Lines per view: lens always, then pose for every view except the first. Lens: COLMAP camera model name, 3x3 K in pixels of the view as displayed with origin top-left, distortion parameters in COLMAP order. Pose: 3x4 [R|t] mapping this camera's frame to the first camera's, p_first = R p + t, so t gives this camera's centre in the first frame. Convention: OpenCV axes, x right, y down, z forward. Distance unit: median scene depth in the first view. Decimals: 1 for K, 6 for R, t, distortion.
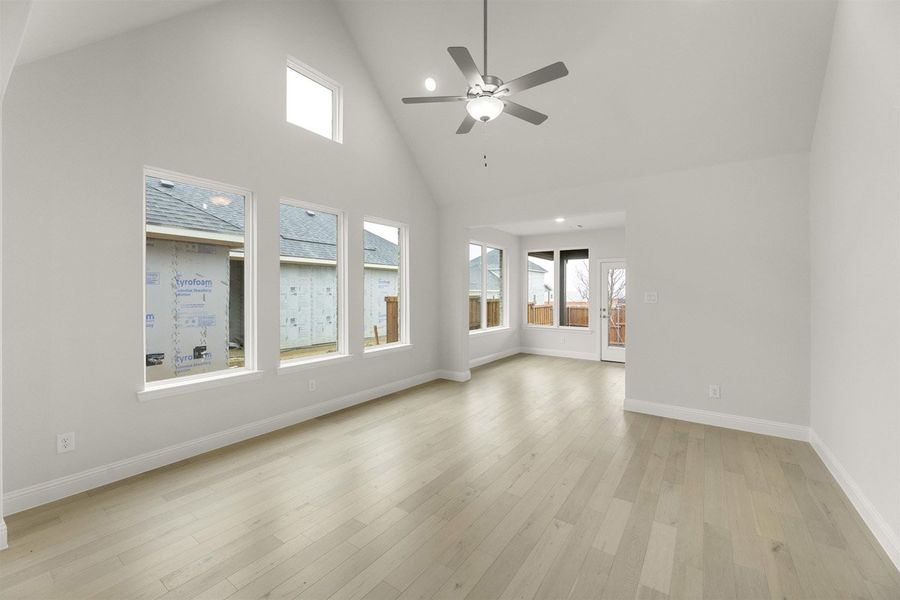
lens RADIAL K [[357.2, 0, 448.5], [0, 357.2, 293.2], [0, 0, 1]] dist [0.000944, 0.000020]
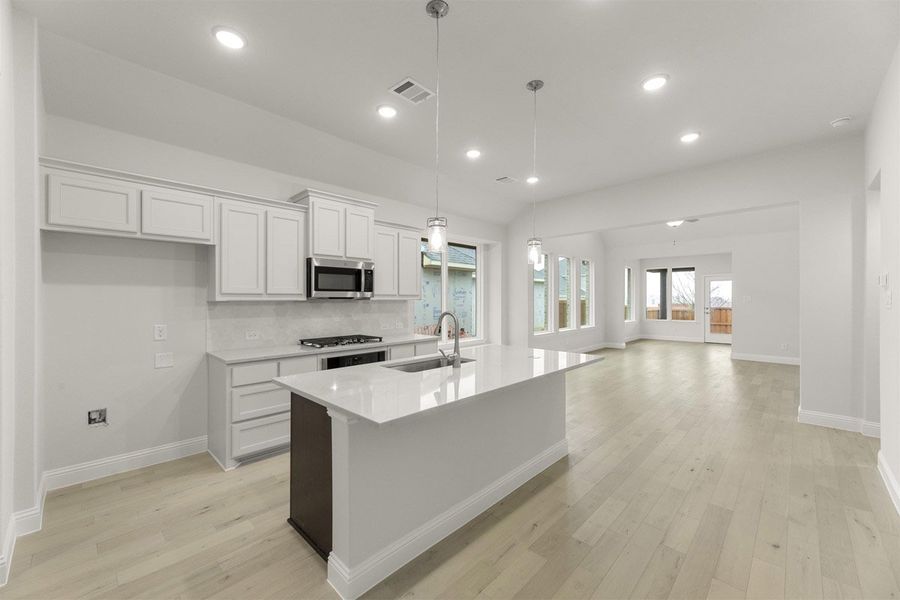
lens RADIAL K [[357.2, 0, 443.3], [0, 357.2, 304.0], [0, 0, 1]] dist [0.000944, 0.000020]
pose [[0.987614, -0.001803, -0.156896, -0.503807], [0.004004, 0.999898, 0.013716, 0.002738], [0.156855, -0.014174, 0.987520, -0.778945]]
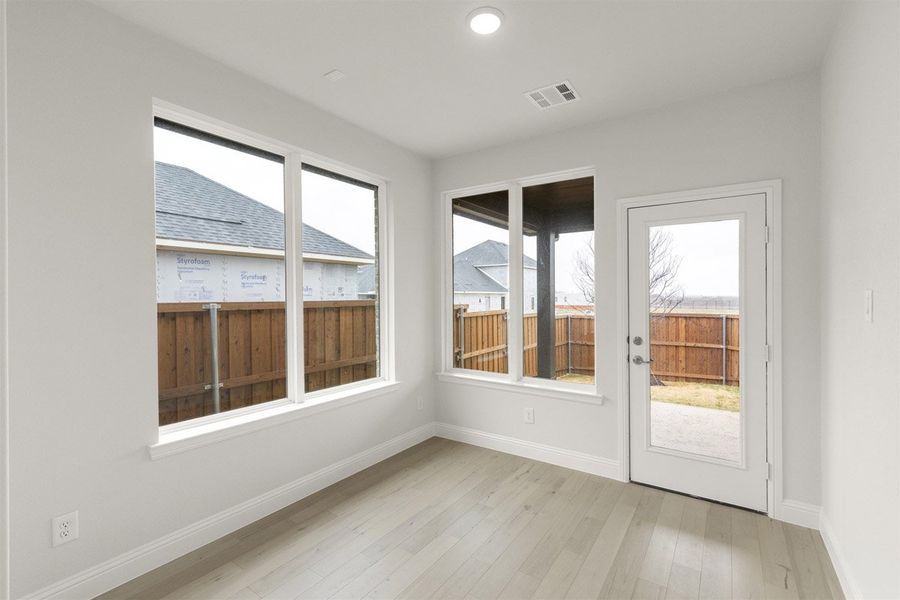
lens RADIAL K [[403.0, 0, 451.4], [0, 403.0, 292.8], [0, 0, 1]] dist [0.003355, -0.000530]
pose [[0.999717, -0.002766, 0.023637, 0.288878], [0.002970, 0.999959, -0.008605, 0.002738], [-0.023612, 0.008673, 0.999684, 0.722027]]
